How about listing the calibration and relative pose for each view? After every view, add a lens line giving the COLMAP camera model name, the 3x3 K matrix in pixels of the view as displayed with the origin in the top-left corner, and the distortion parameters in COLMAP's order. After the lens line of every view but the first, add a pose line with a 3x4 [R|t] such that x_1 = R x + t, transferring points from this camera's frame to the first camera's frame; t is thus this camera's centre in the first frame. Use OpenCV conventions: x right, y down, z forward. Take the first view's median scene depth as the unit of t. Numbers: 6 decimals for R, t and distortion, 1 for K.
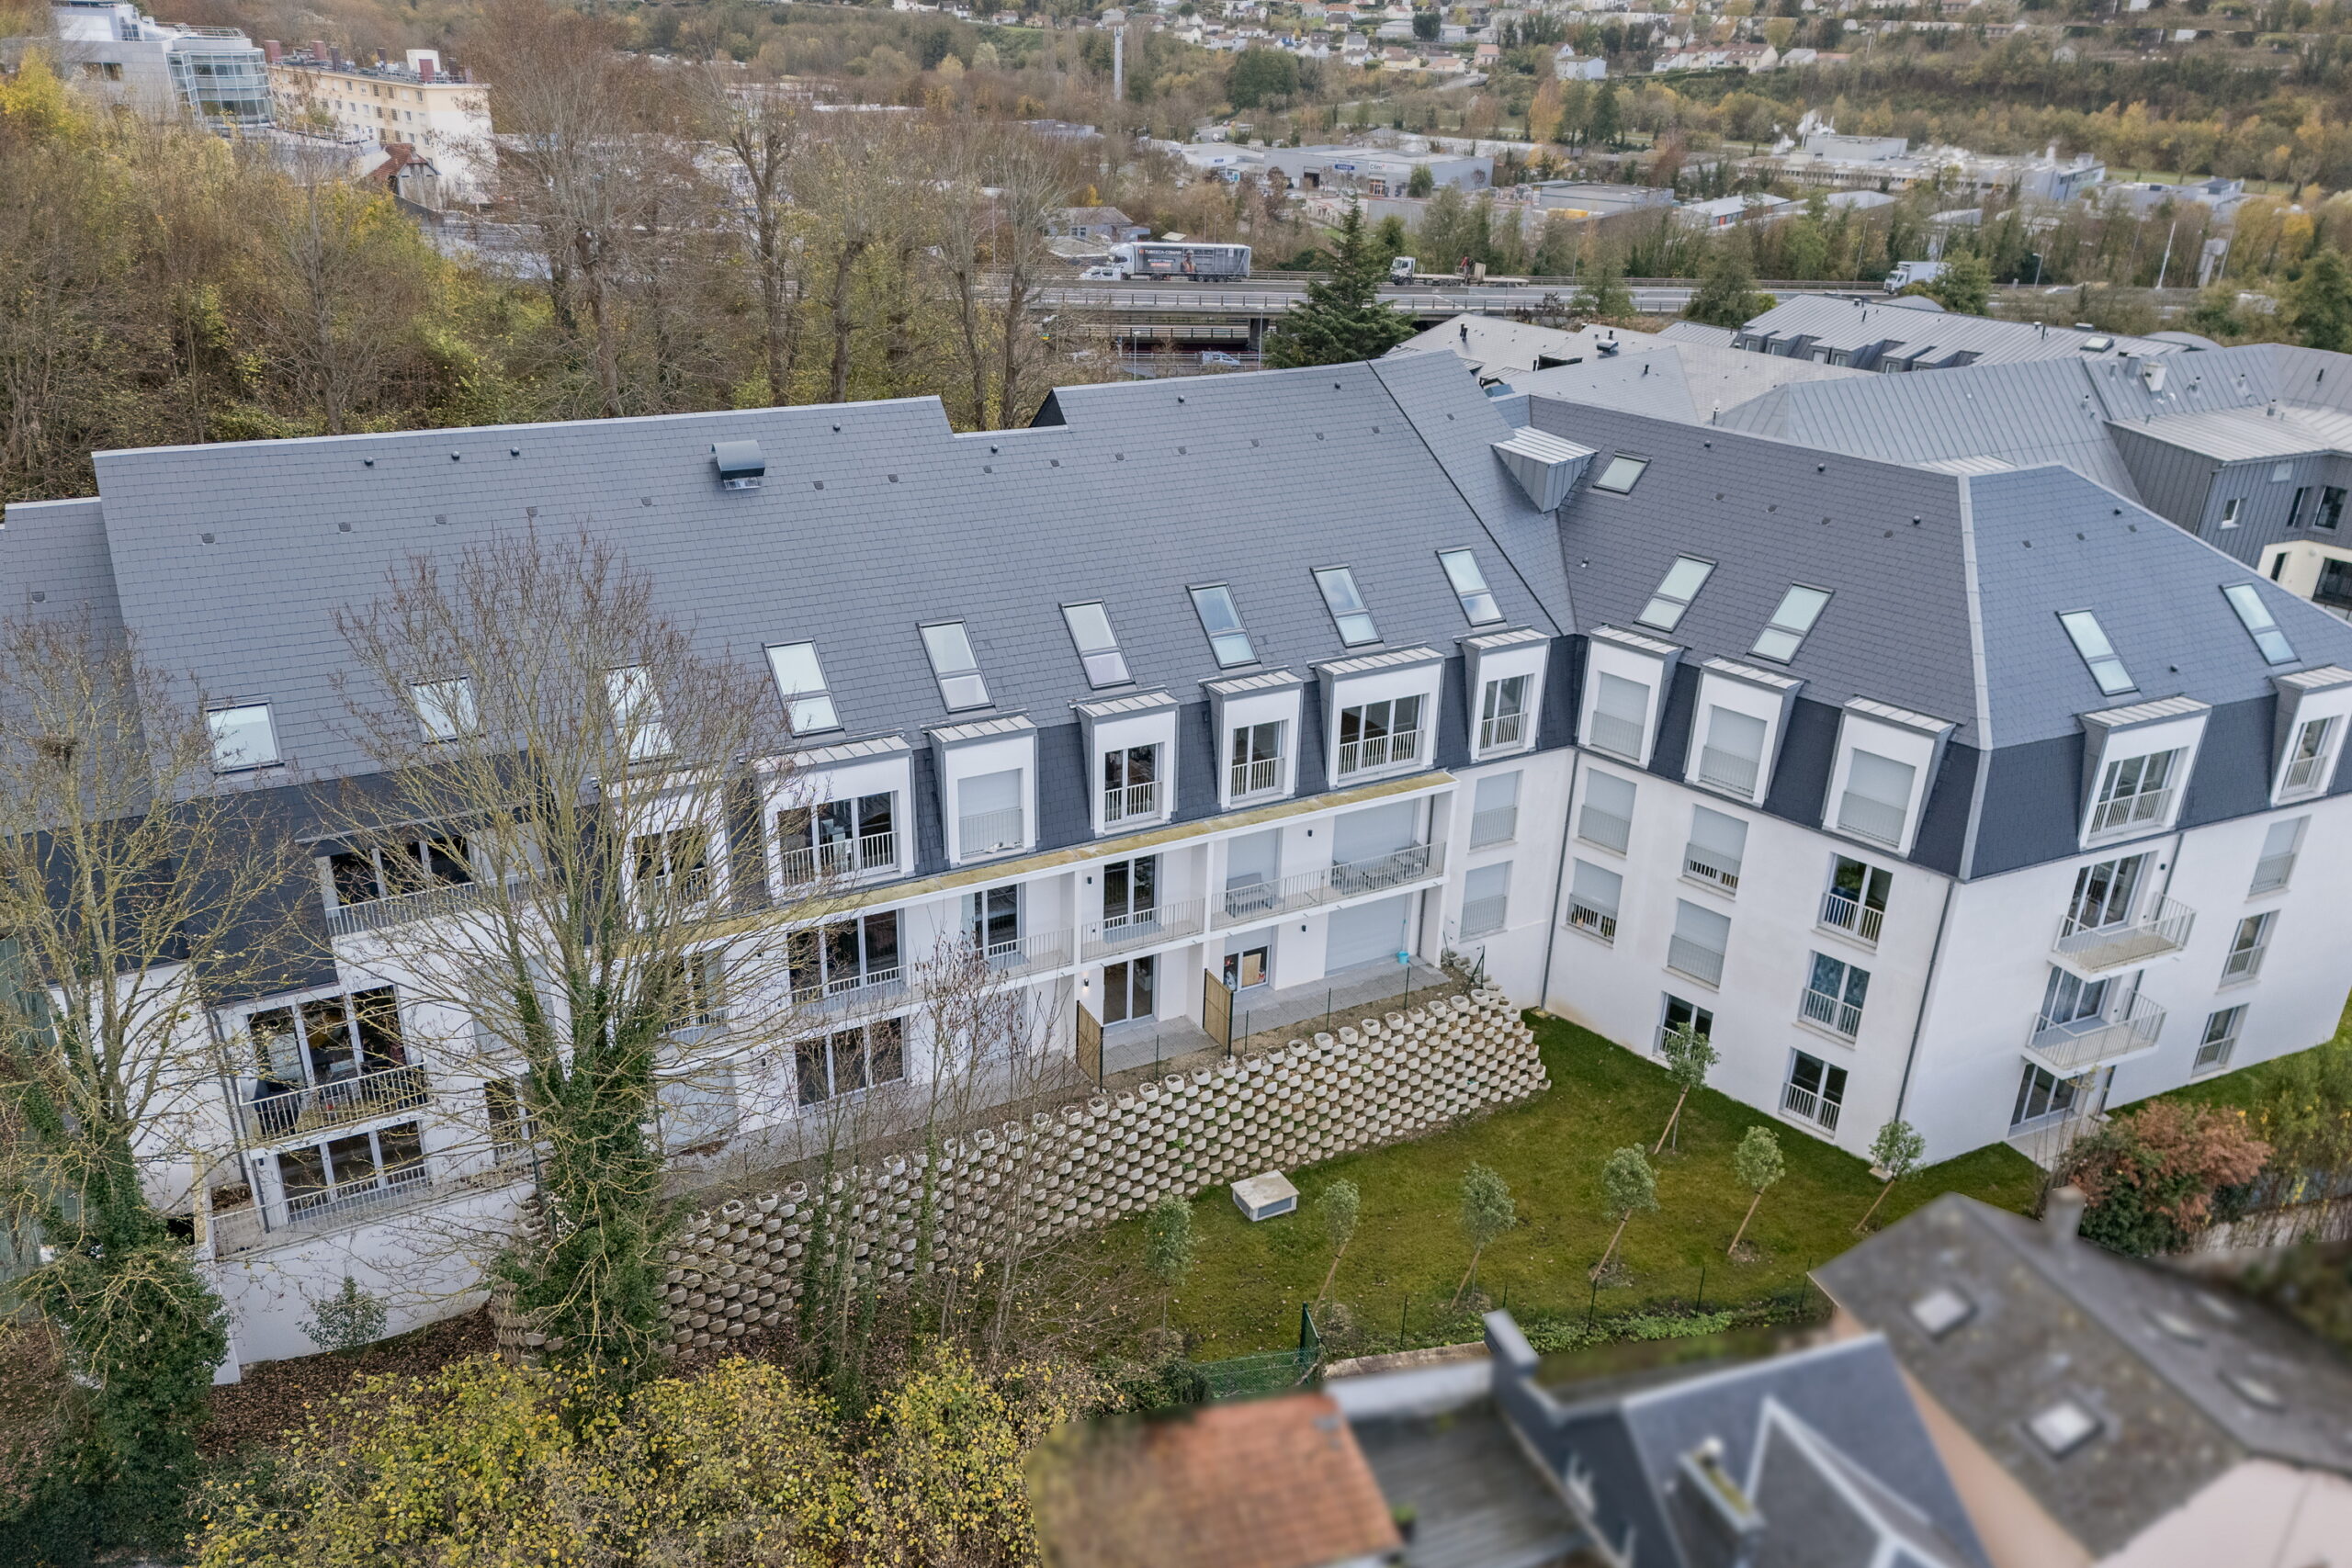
lens RADIAL K [[1745.4, 0, 1176.0], [0, 1745.4, 784.0], [0, 0, 1]] dist [0.075685, -0.032761]
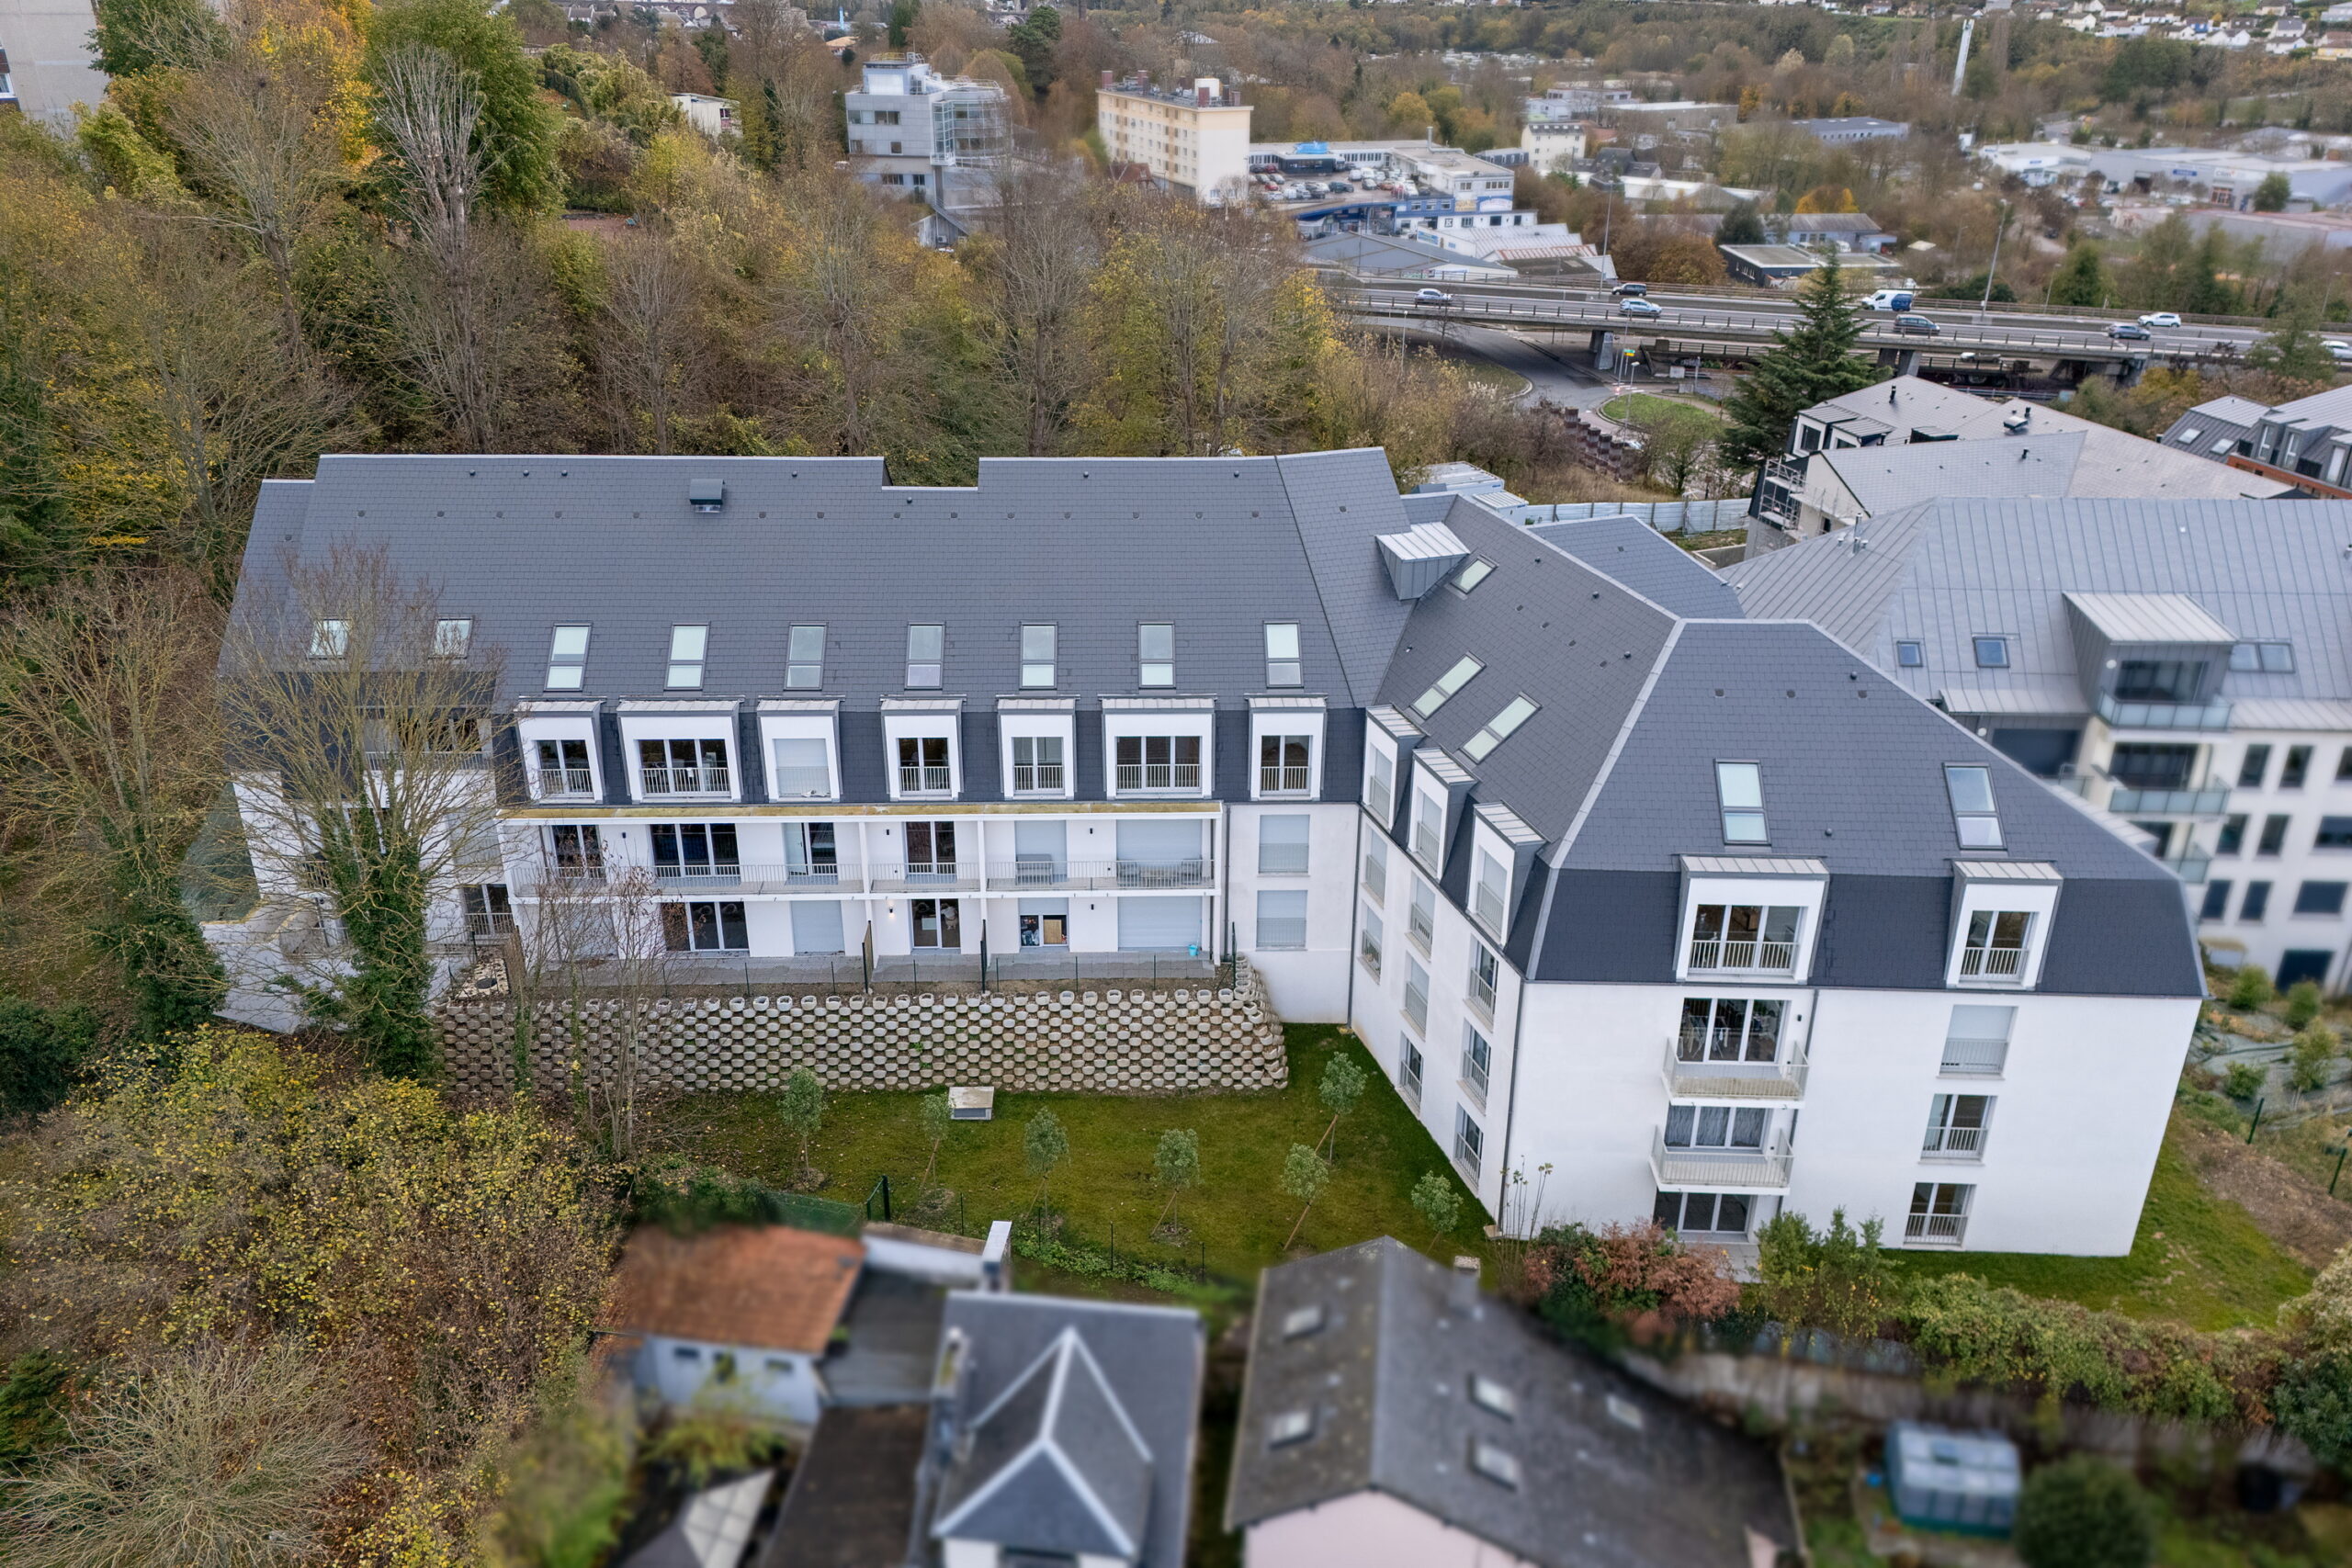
lens RADIAL K [[1667.7, 0, 1177.0], [0, 1667.7, 704.5], [0, 0, 1]] dist [0.100007, -0.097270]
pose [[0.895945, 0.157527, -0.415294, 0.600890], [-0.166236, 0.985966, 0.015358, -0.087638], [0.411885, 0.055277, 0.909558, -0.060151]]
